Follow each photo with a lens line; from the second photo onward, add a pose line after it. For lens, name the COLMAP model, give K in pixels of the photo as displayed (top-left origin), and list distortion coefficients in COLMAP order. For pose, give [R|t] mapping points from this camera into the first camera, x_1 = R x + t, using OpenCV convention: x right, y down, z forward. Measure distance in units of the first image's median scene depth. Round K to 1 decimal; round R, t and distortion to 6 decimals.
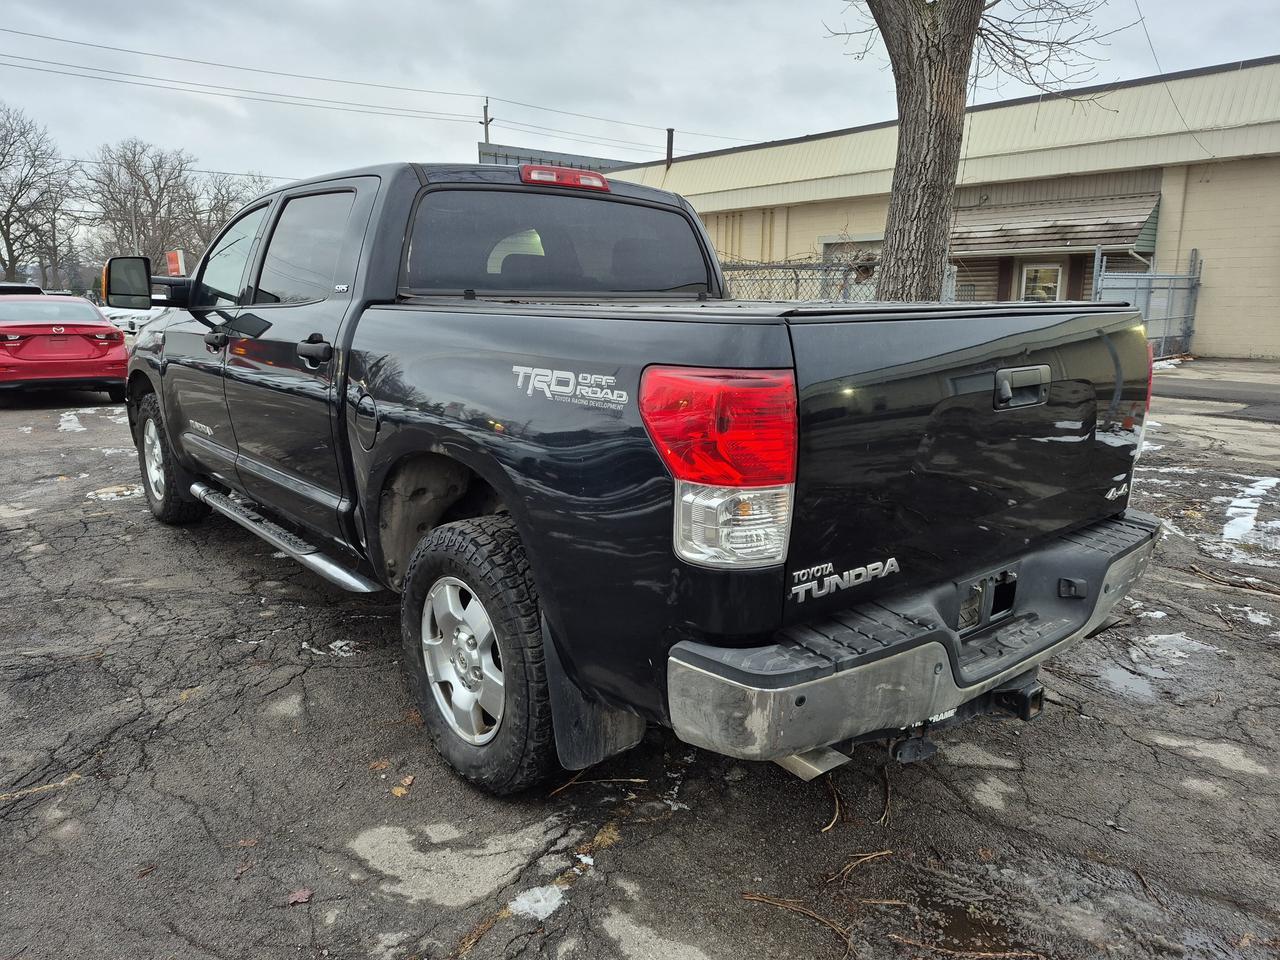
lens RADIAL K [[880.9, 0, 634.1], [0, 880.9, 477.8], [0, 0, 1]] dist [0.063894, -0.060967]
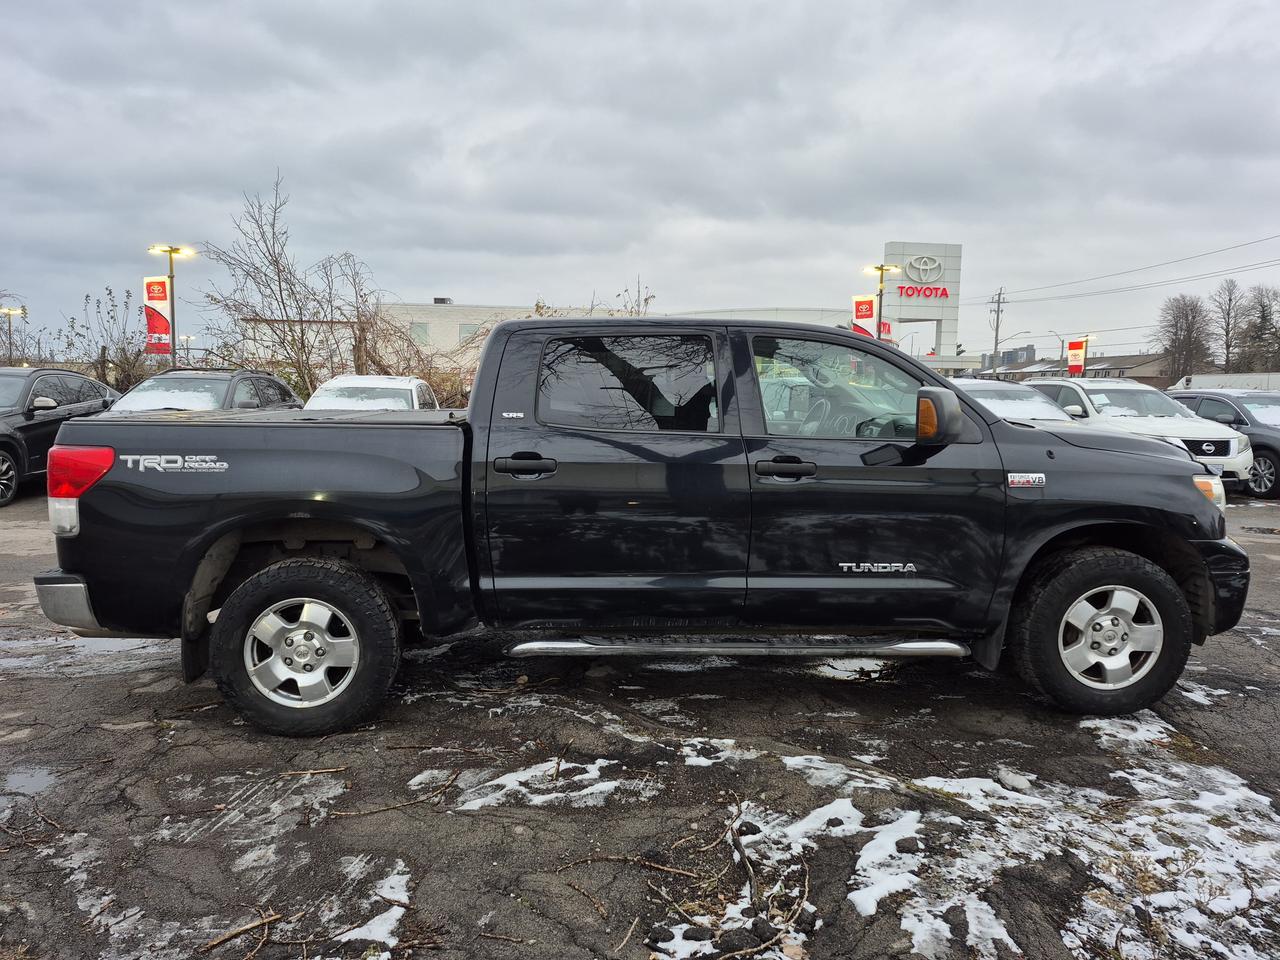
lens RADIAL K [[880.9, 0, 634.1], [0, 880.9, 477.8], [0, 0, 1]] dist [0.063894, -0.060967]
pose [[-0.593116, 0.077275, -0.801400, 0.825792], [-0.173920, 0.959584, 0.221247, -0.409434], [0.786108, 0.270605, -0.555705, 1.789094]]
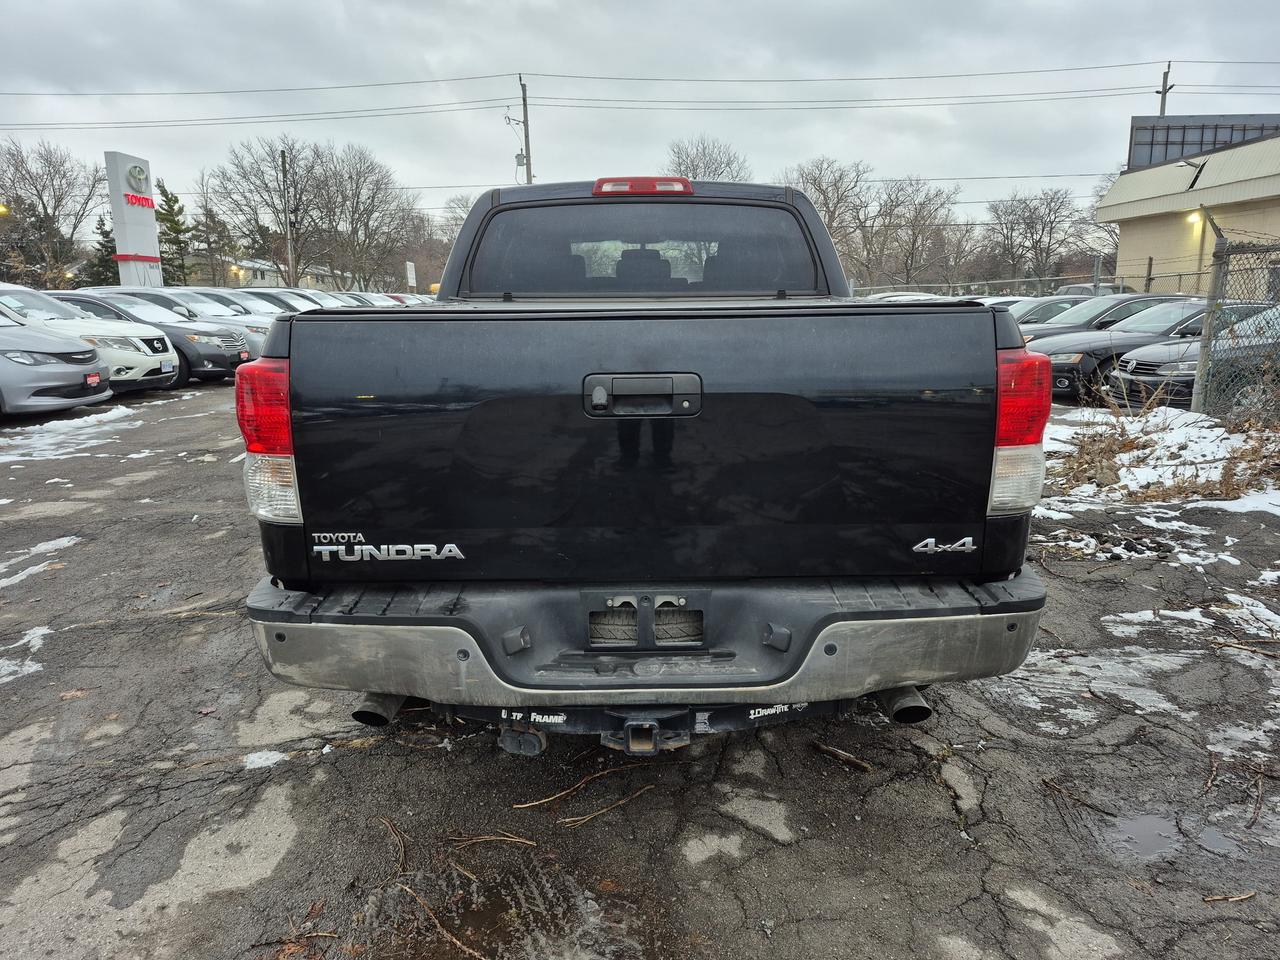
lens RADIAL K [[877.2, 0, 640.0], [0, 877.2, 480.0], [0, 0, 1]] dist [0.078209, -0.084782]
pose [[0.765212, 0.120196, -0.632458, 0.576586], [-0.116634, 0.992042, 0.047417, -0.032256], [0.633124, 0.037482, 0.773142, 0.165854]]
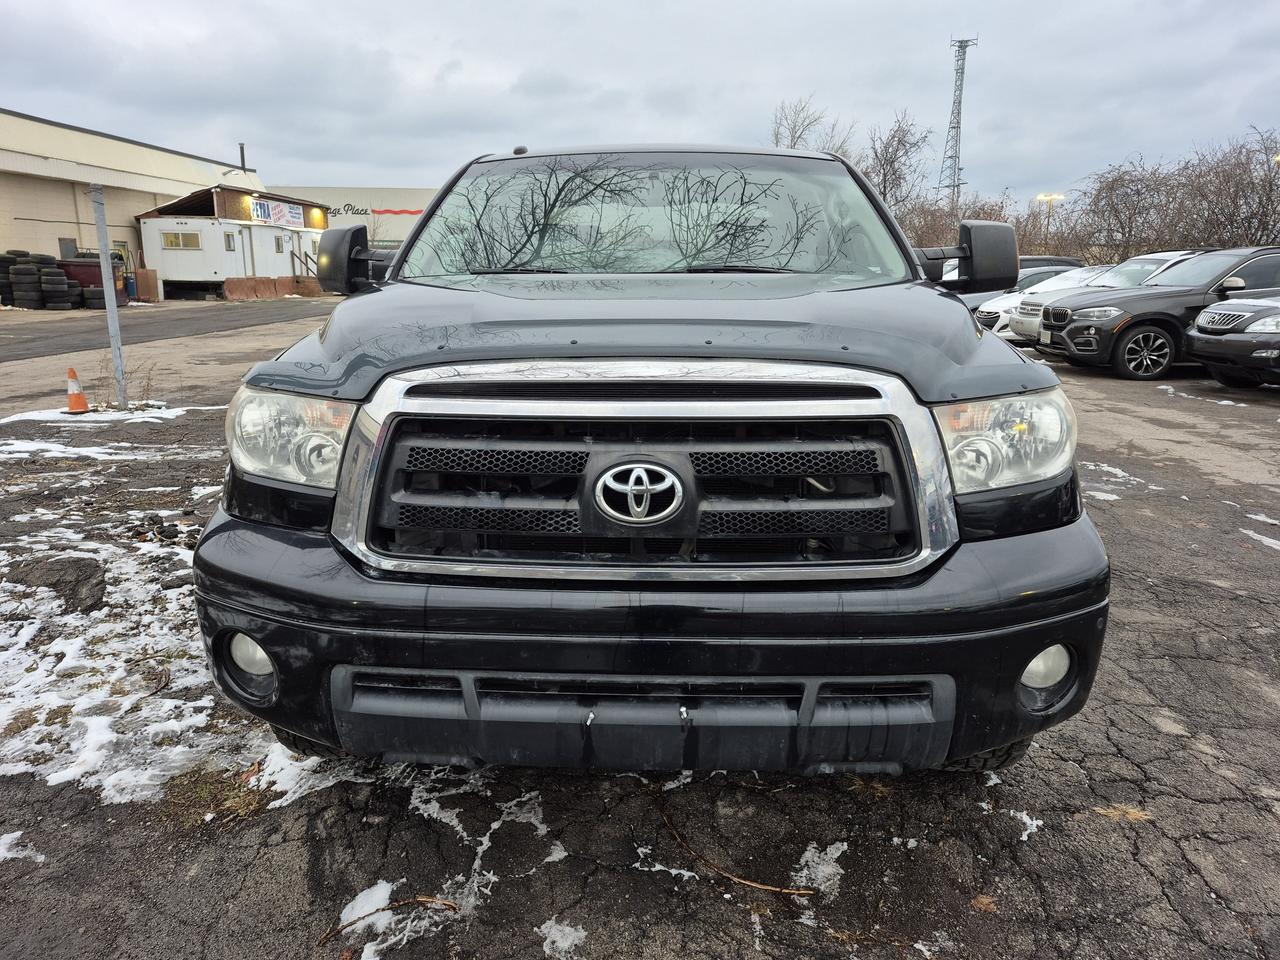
lens RADIAL K [[880.9, 0, 634.1], [0, 880.9, 477.8], [0, 0, 1]] dist [0.063894, -0.060967]
pose [[-0.742012, -0.155961, 0.651993, -0.960414], [0.132749, 0.919121, 0.370936, -0.405712], [-0.657112, 0.361790, -0.661295, 1.950782]]
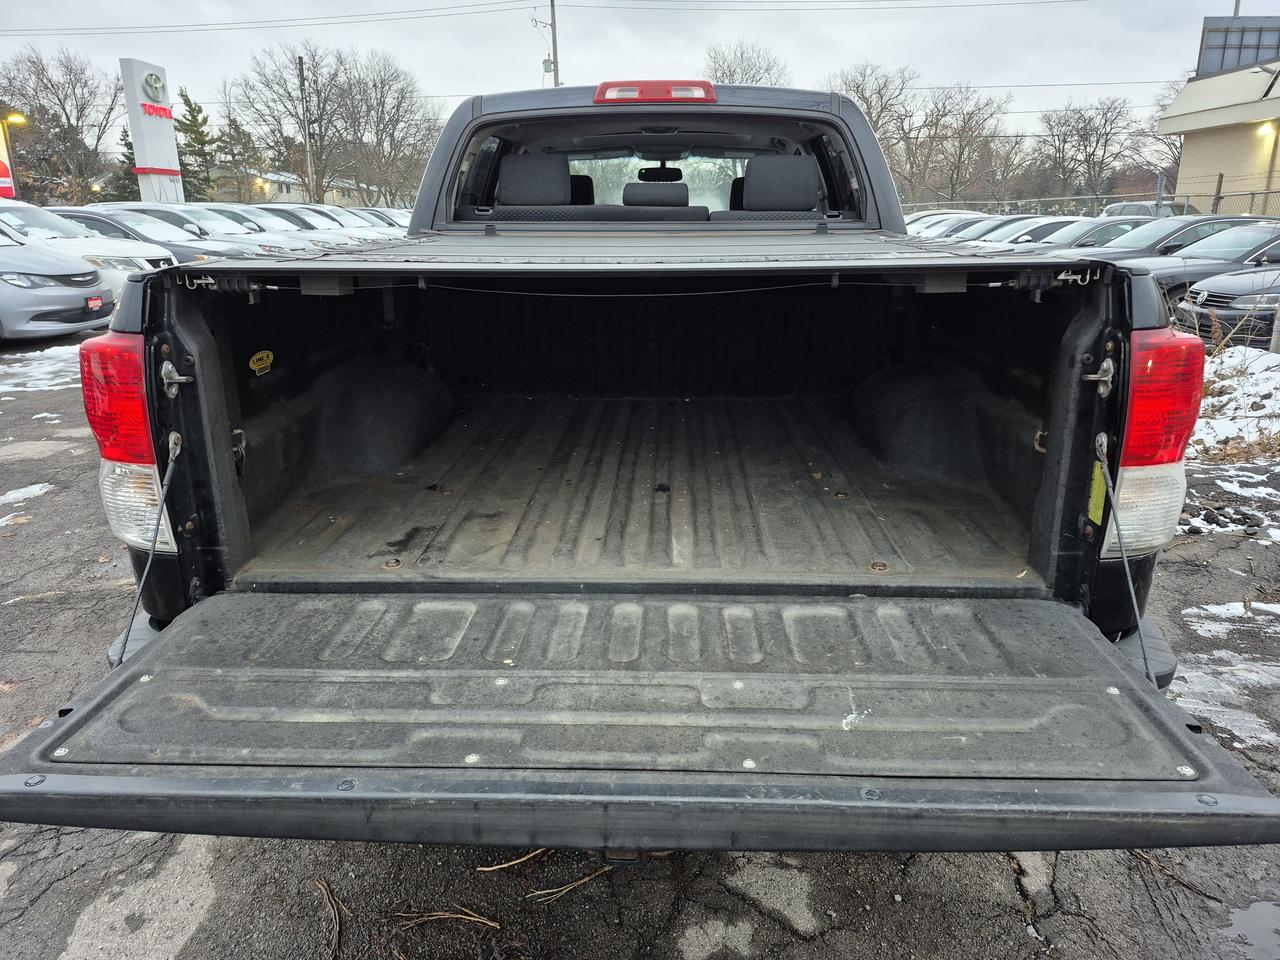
lens RADIAL K [[884.3, 0, 640.1], [0, 884.3, 477.3], [0, 0, 1]] dist [0.036694, -0.030485]
pose [[0.742377, 0.184381, -0.644112, 0.500509], [-0.125638, 0.982643, 0.136481, -0.071335], [0.658097, -0.020395, 0.752657, 0.281938]]
